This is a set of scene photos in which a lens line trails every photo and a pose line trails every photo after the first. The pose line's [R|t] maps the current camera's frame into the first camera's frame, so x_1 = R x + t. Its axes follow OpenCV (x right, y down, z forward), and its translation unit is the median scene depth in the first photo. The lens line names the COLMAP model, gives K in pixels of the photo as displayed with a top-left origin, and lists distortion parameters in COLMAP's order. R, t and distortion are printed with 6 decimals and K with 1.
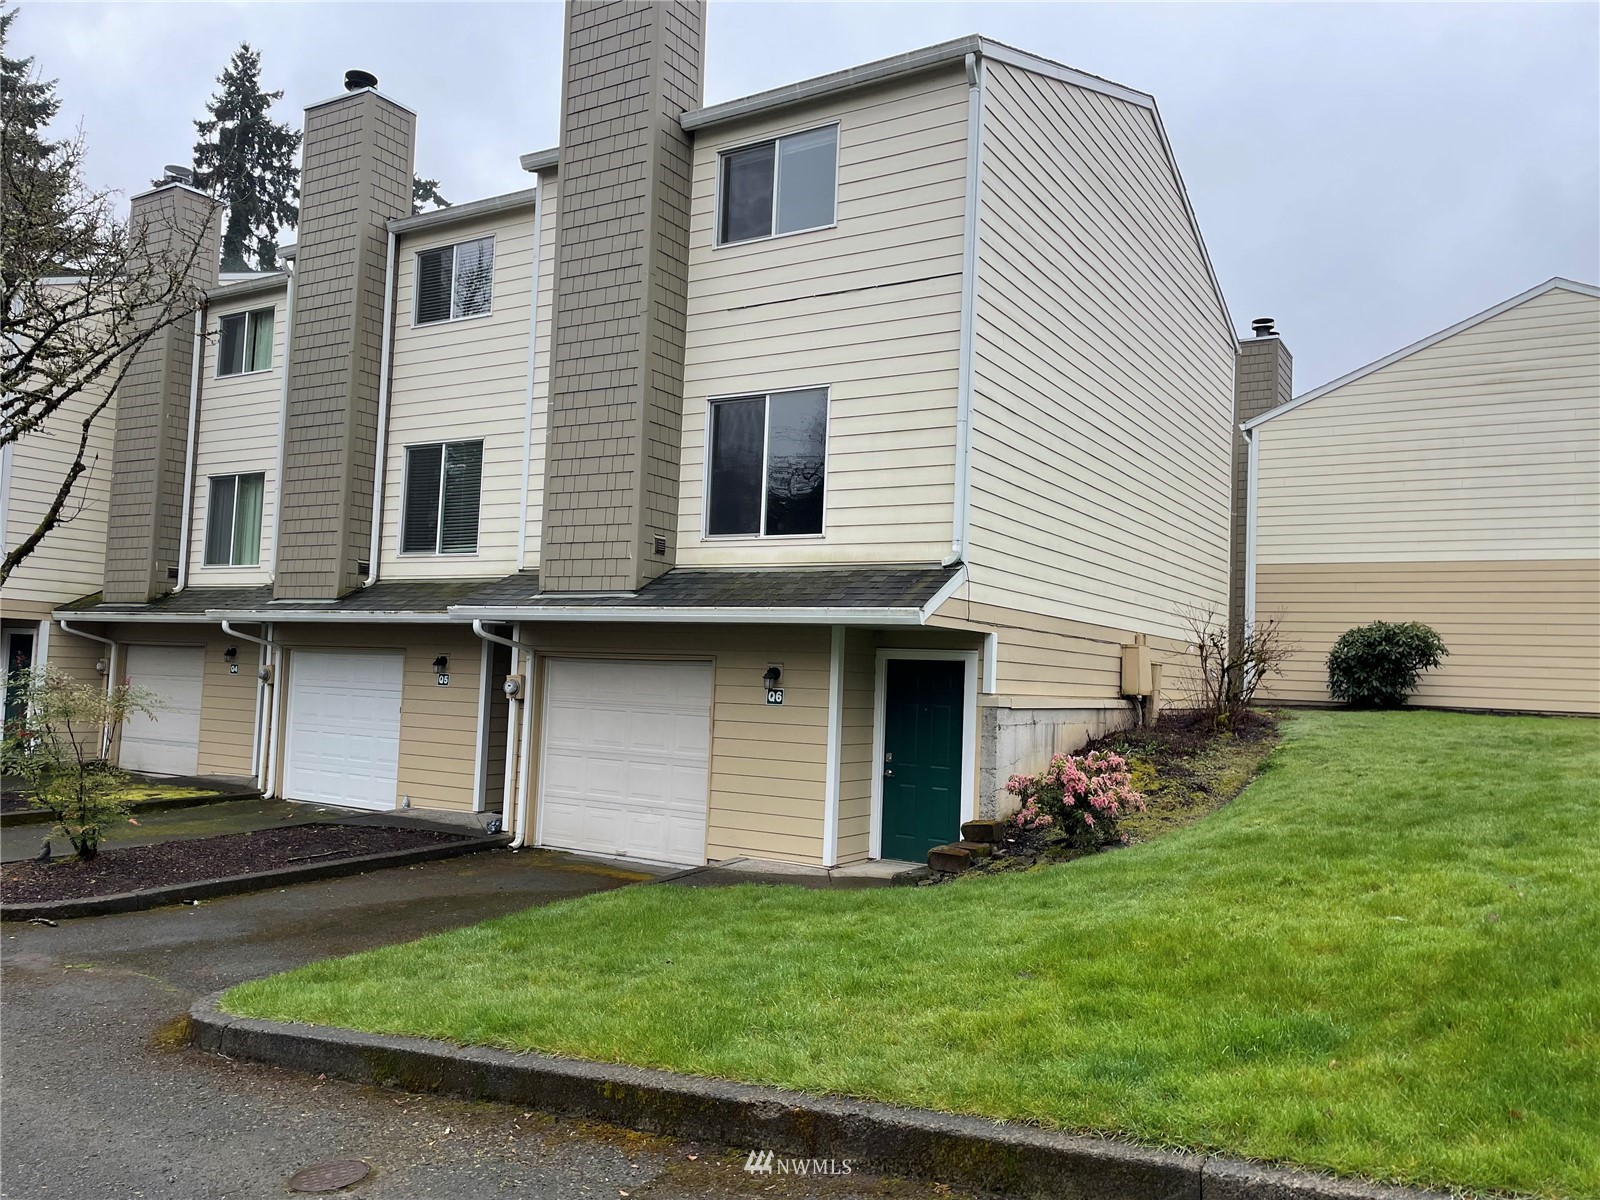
lens RADIAL K [[1195.2, 0, 804.1], [0, 1195.2, 594.2], [0, 0, 1]] dist [0.109242, -0.147642]
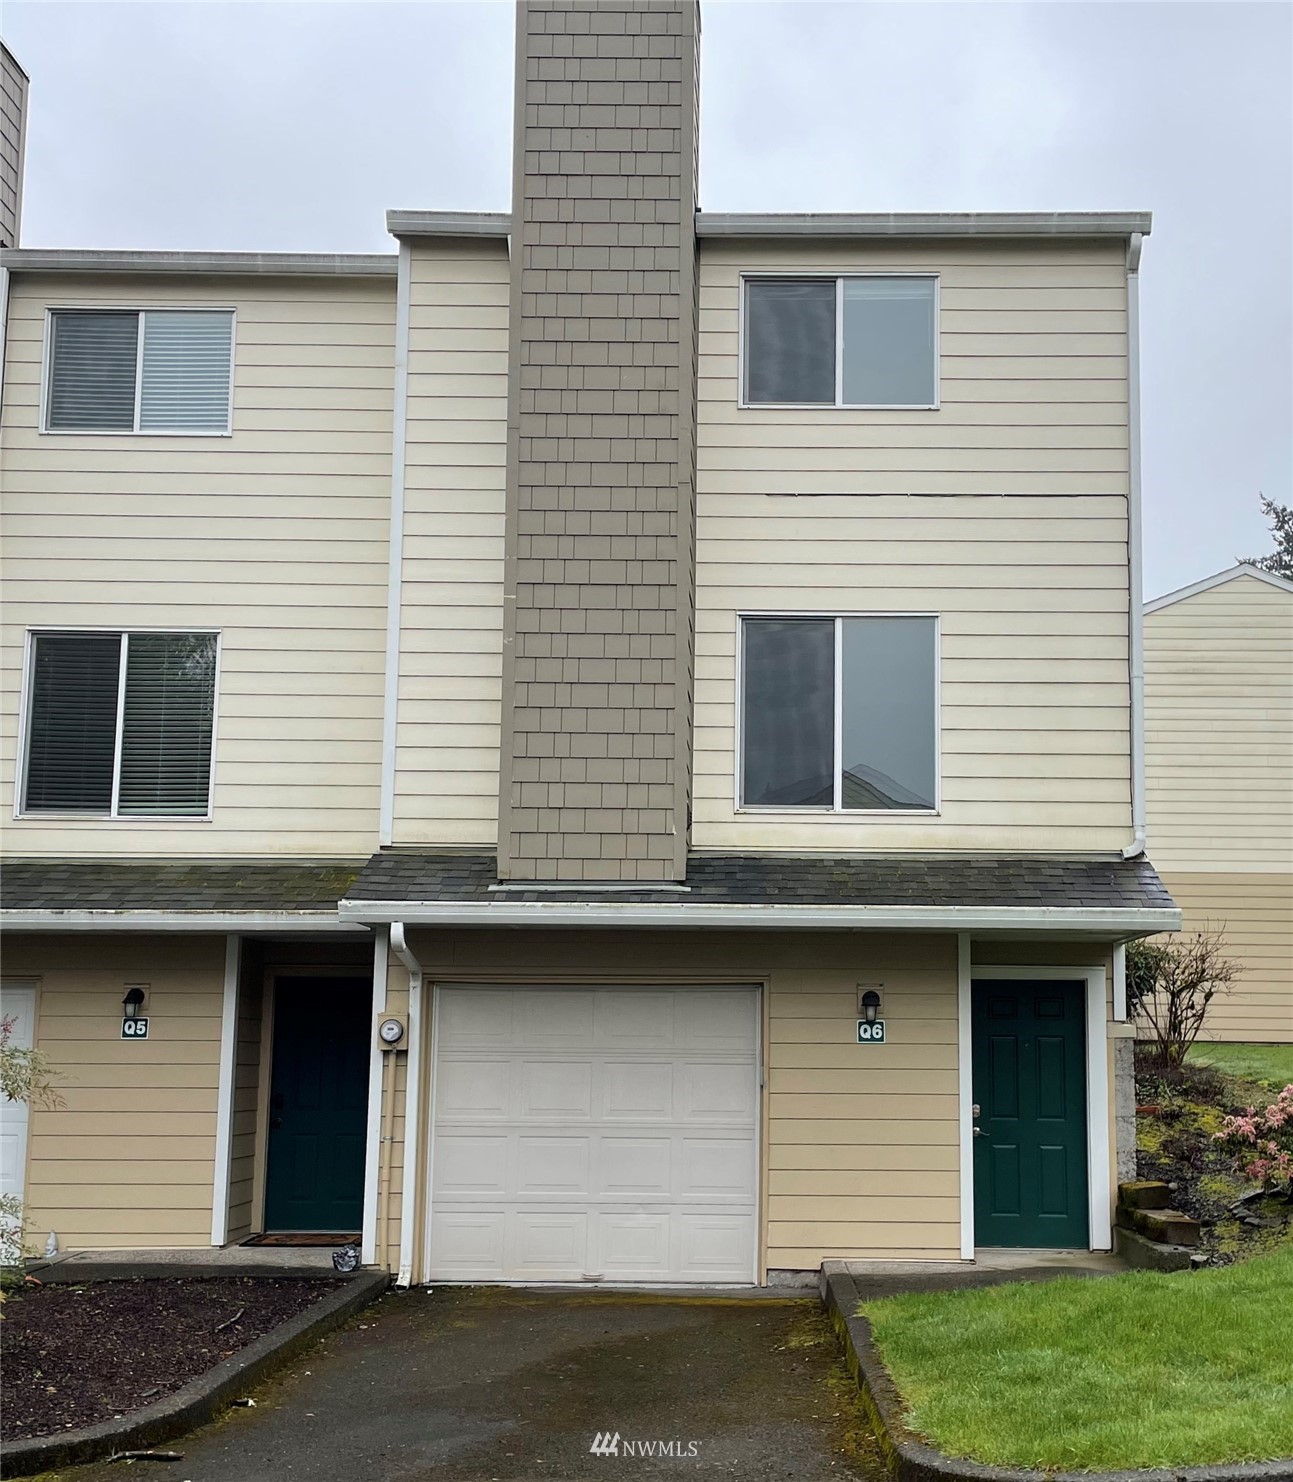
lens RADIAL K [[1794.9, 0, 647.2], [0, 1794.9, 814.9], [0, 0, 1]] dist [0.095927, -0.044775]
pose [[0.853336, 0.040773, 0.519764, -0.674431], [-0.011216, 0.998142, -0.059885, 0.020252], [-0.521240, 0.045272, 0.852208, 0.127683]]
